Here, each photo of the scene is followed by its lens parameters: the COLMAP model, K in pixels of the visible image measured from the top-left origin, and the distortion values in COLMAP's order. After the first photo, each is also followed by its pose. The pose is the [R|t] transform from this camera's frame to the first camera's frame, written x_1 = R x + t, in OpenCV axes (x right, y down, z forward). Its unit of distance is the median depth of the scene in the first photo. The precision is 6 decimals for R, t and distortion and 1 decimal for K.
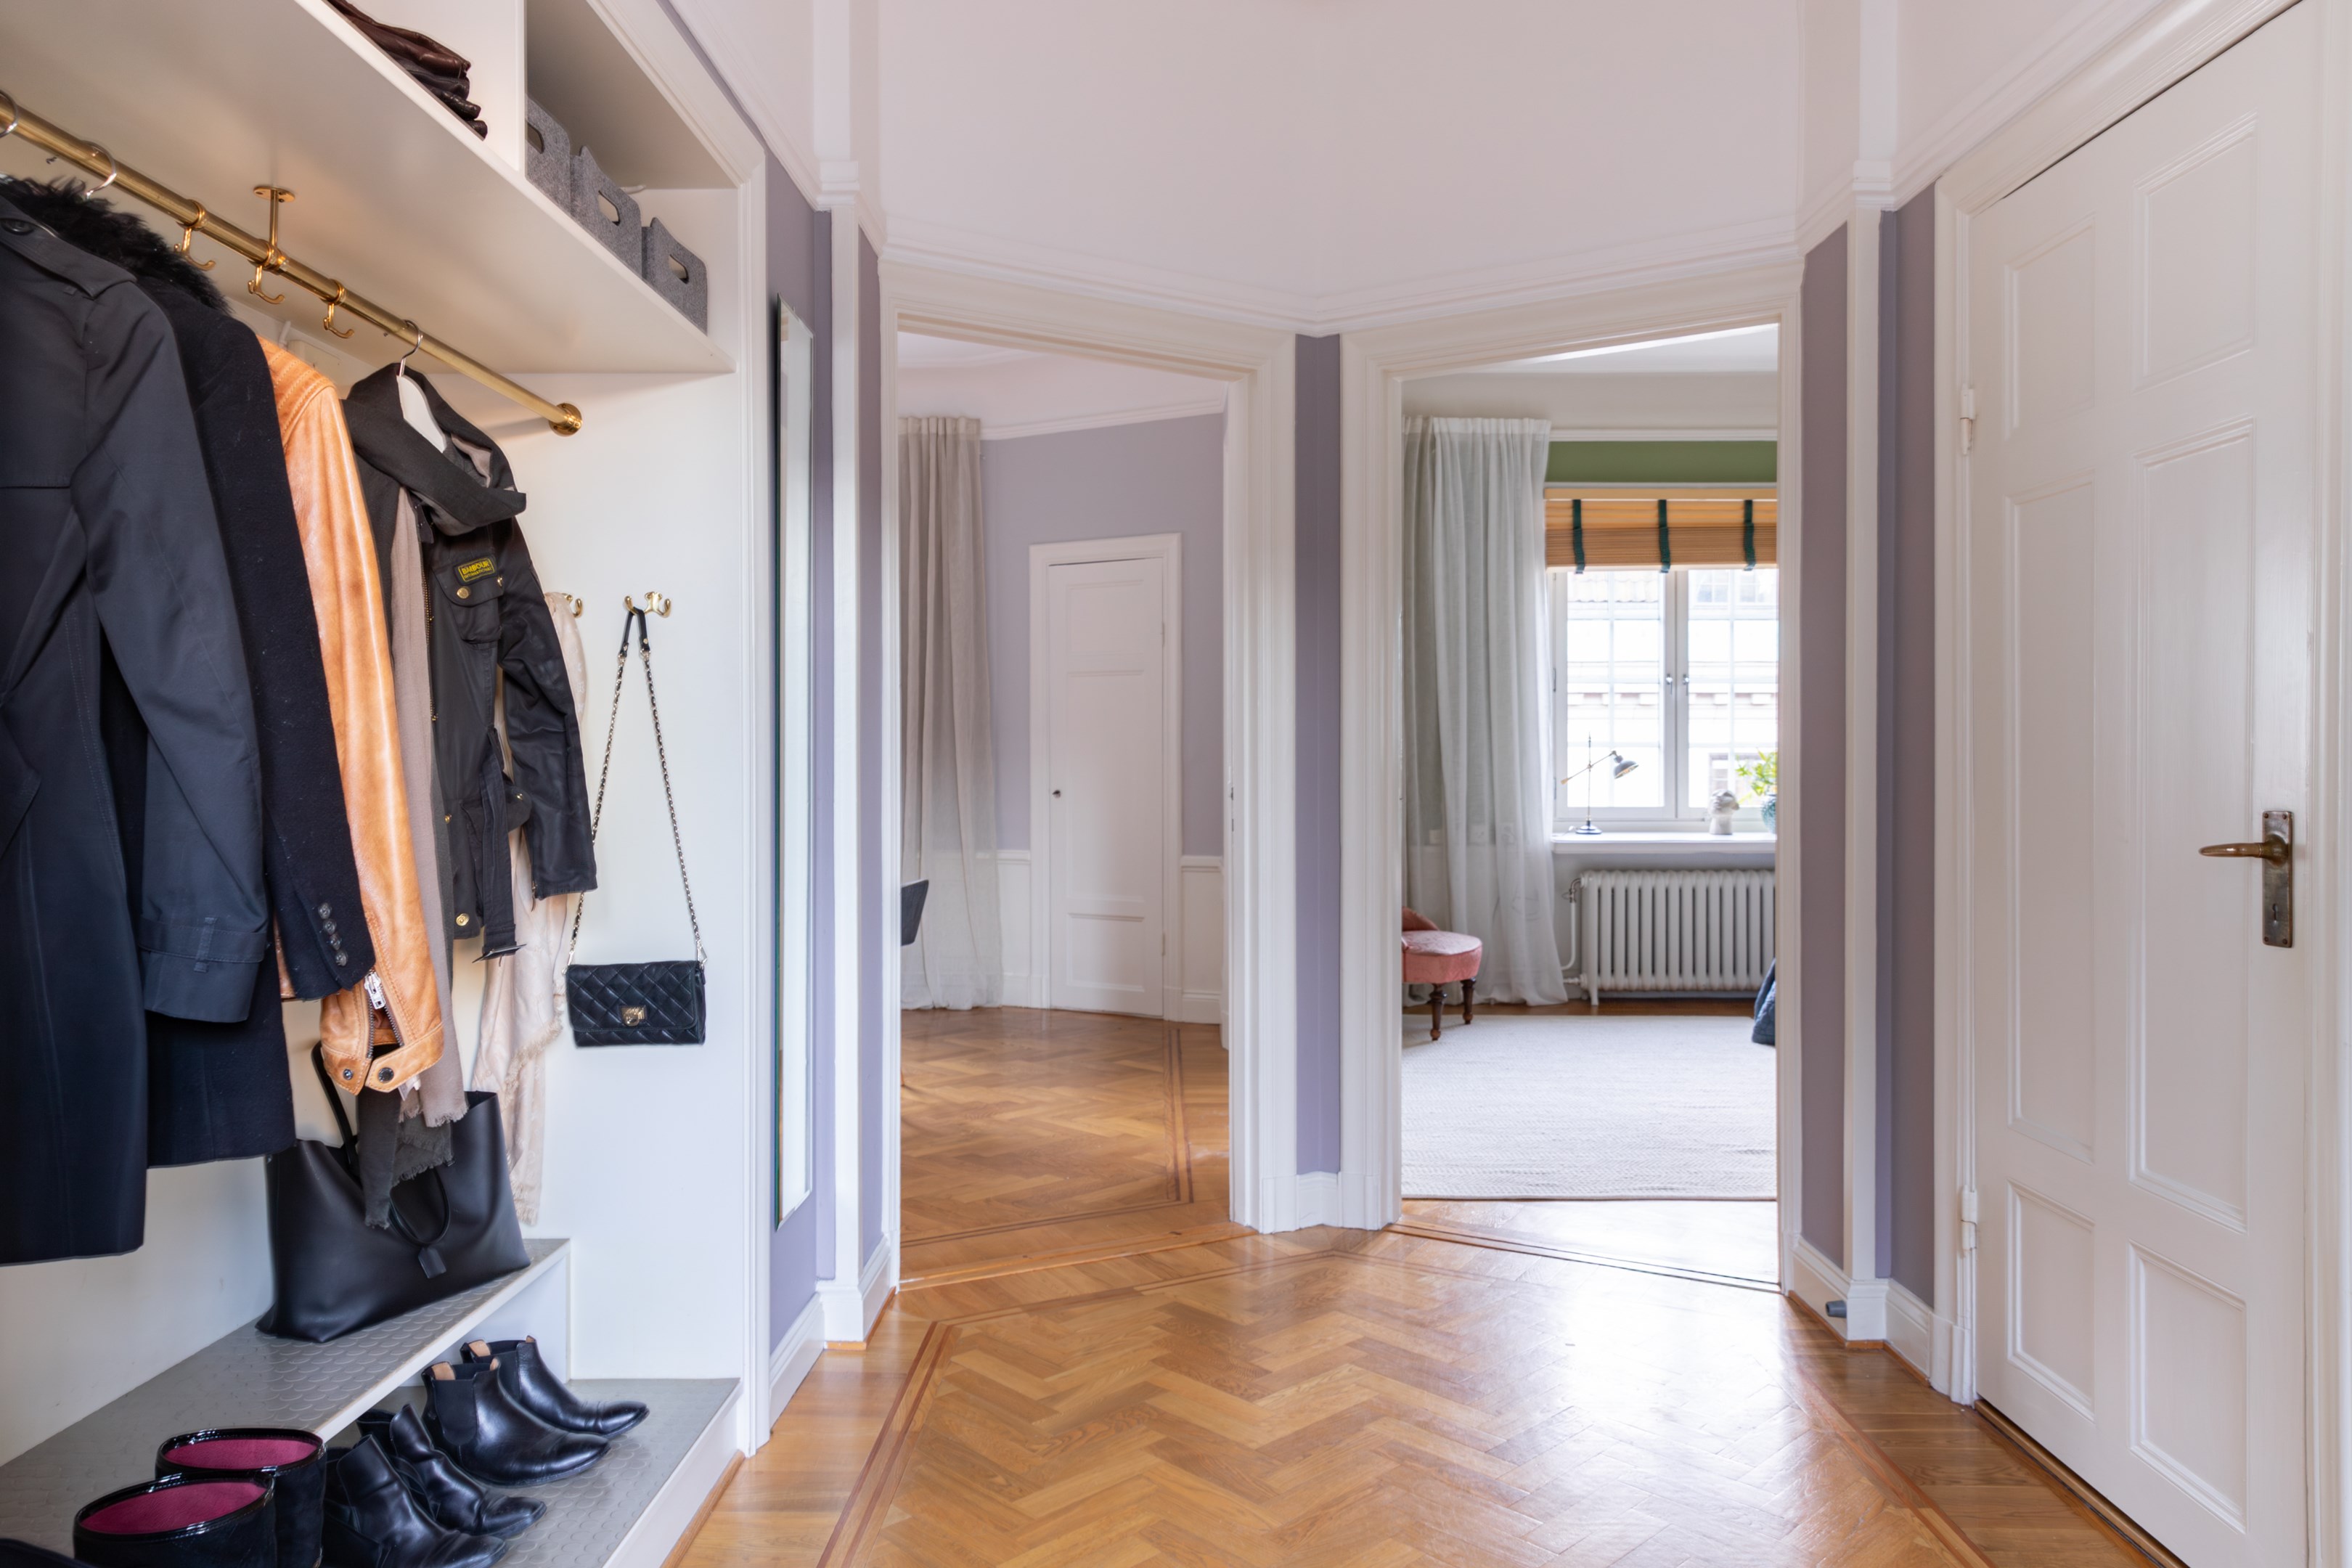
lens RADIAL K [[1565.8, 0, 1175.7], [0, 1565.8, 780.1], [0, 0, 1]] dist [0.012411, 0.001995]
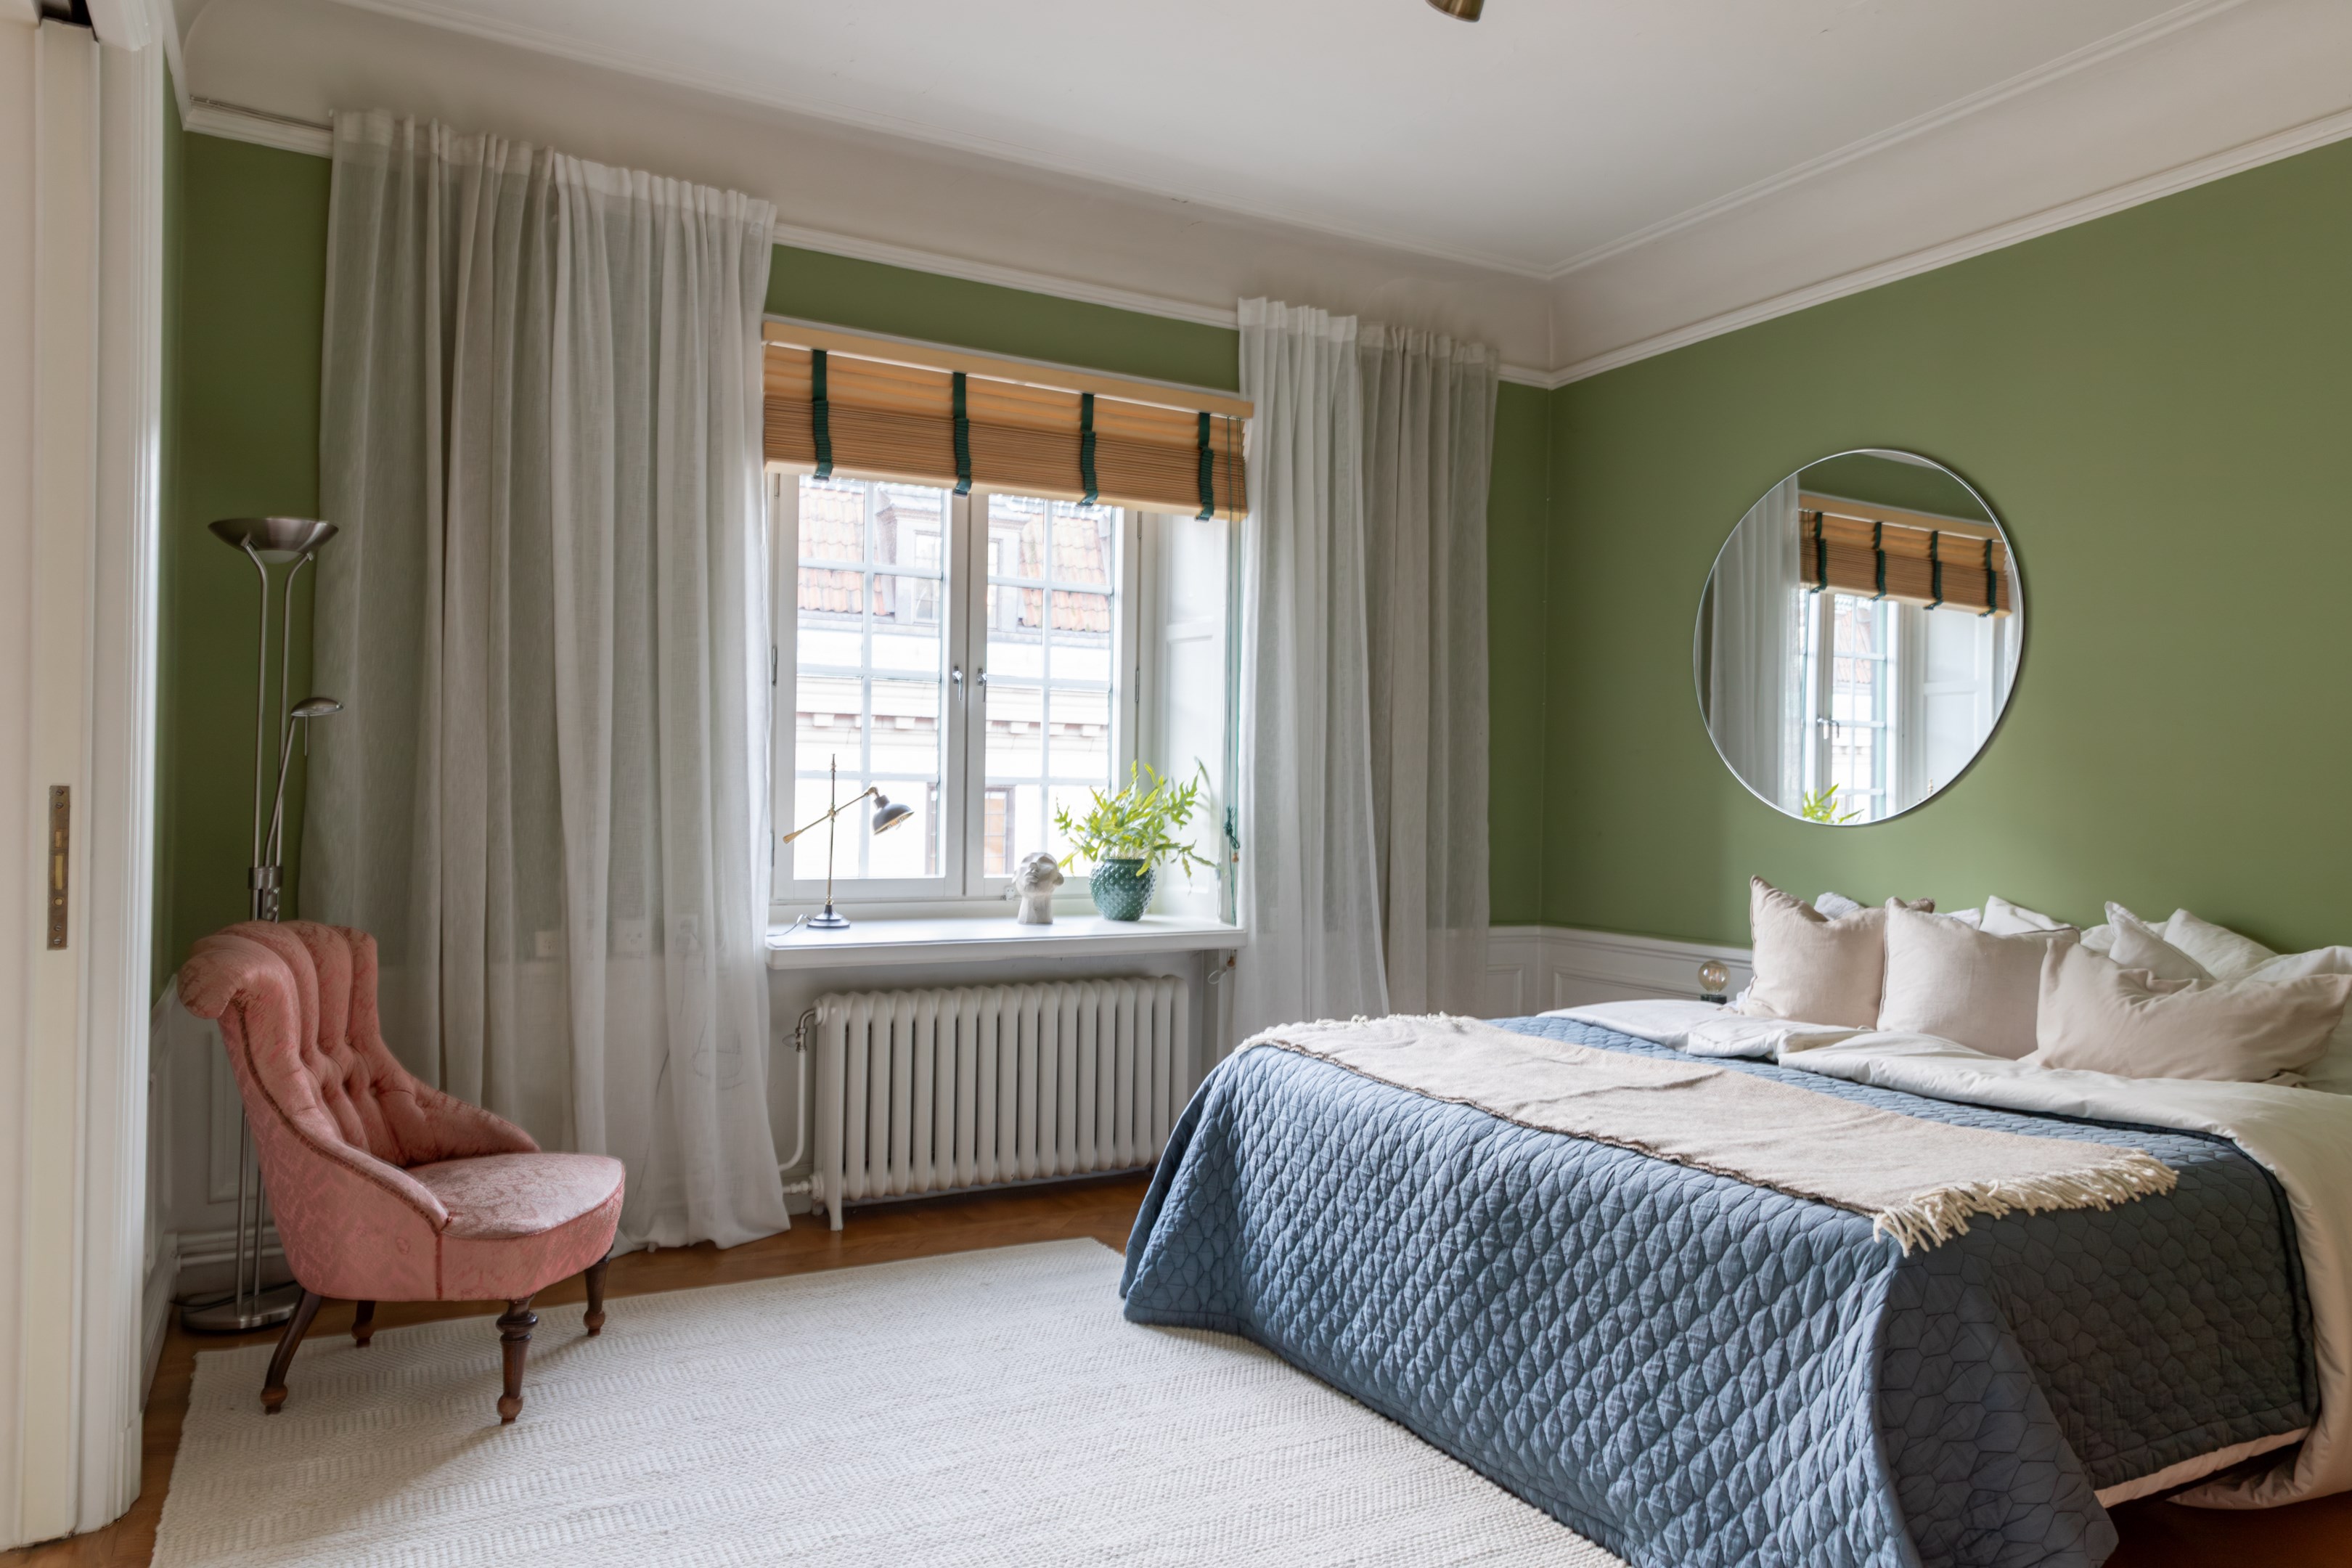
lens RADIAL K [[1565.8, 0, 1177.5], [0, 1565.8, 787.9], [0, 0, 1]] dist [0.012411, 0.001995]
pose [[0.876043, 0.017796, 0.481905, 0.096238], [-0.013297, 0.999830, -0.012748, -0.012673], [-0.482050, 0.004760, 0.876131, 0.431954]]
